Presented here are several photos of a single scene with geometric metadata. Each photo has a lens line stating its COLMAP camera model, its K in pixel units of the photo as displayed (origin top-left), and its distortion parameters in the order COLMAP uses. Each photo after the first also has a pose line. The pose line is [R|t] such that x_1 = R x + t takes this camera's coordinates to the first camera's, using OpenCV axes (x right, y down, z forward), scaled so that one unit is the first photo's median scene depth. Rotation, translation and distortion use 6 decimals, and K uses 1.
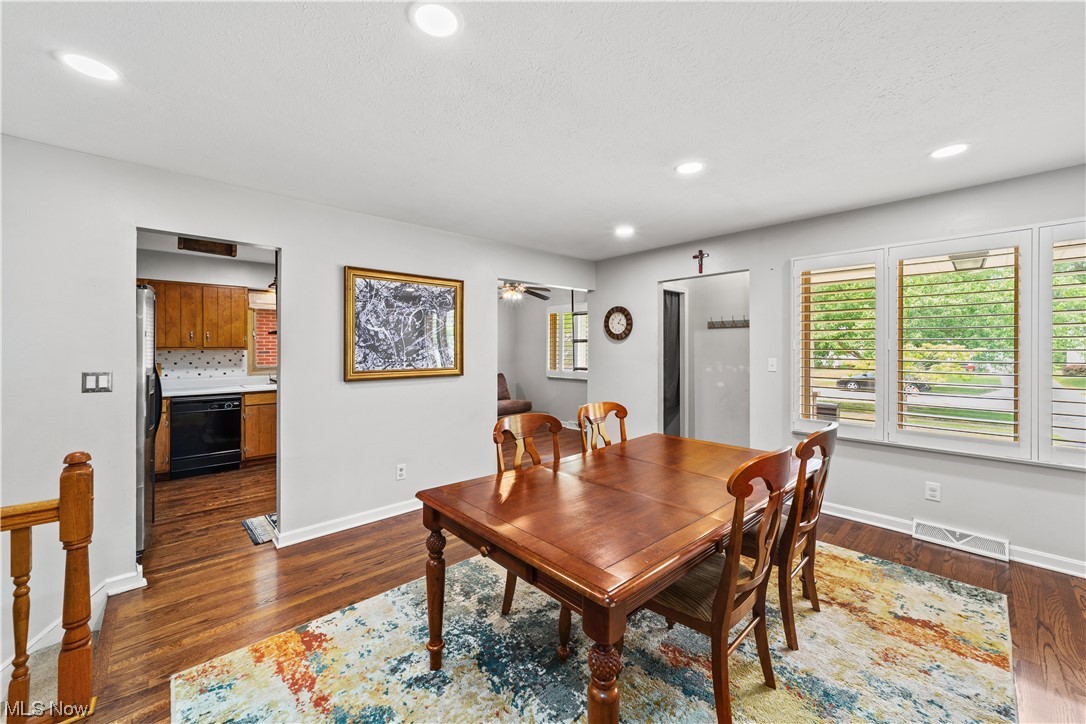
lens RADIAL K [[419.6, 0, 544.8], [0, 419.6, 353.6], [0, 0, 1]] dist [-0.018171, 0.007974]
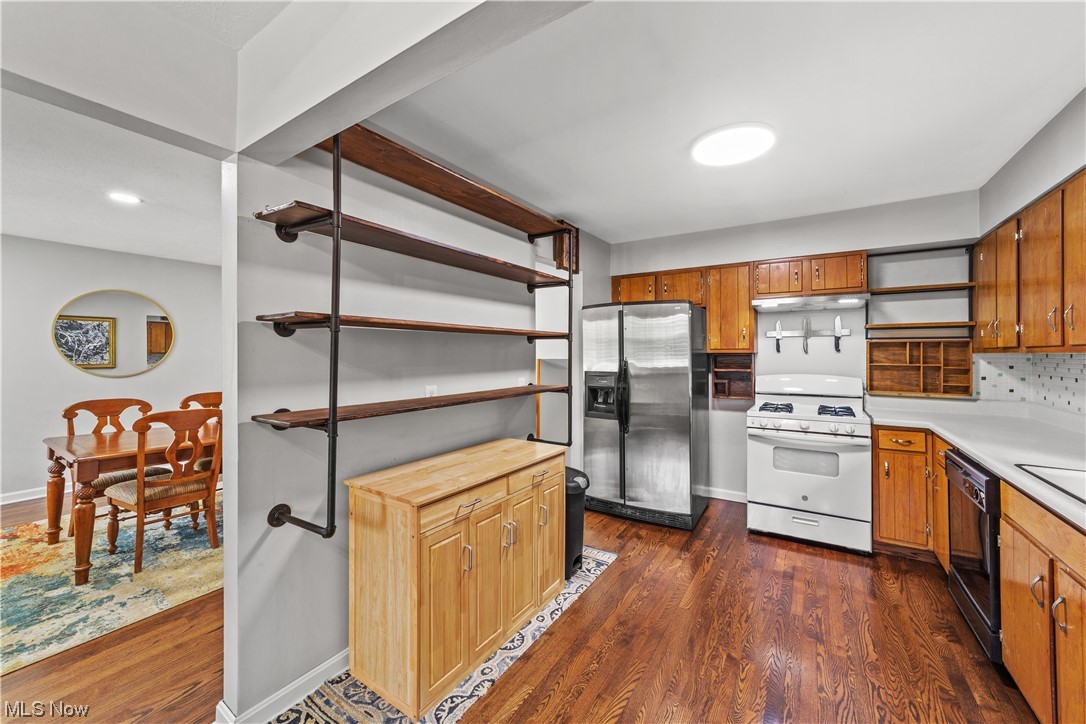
lens RADIAL K [[421.4, 0, 545.1], [0, 421.4, 348.3], [0, 0, 1]] dist [-0.016789, 0.008101]
pose [[-0.971206, 0.000968, -0.238238, -0.372948], [0.001353, 0.999998, -0.001452, -0.017590], [0.238236, -0.001732, -0.971206, 1.764660]]
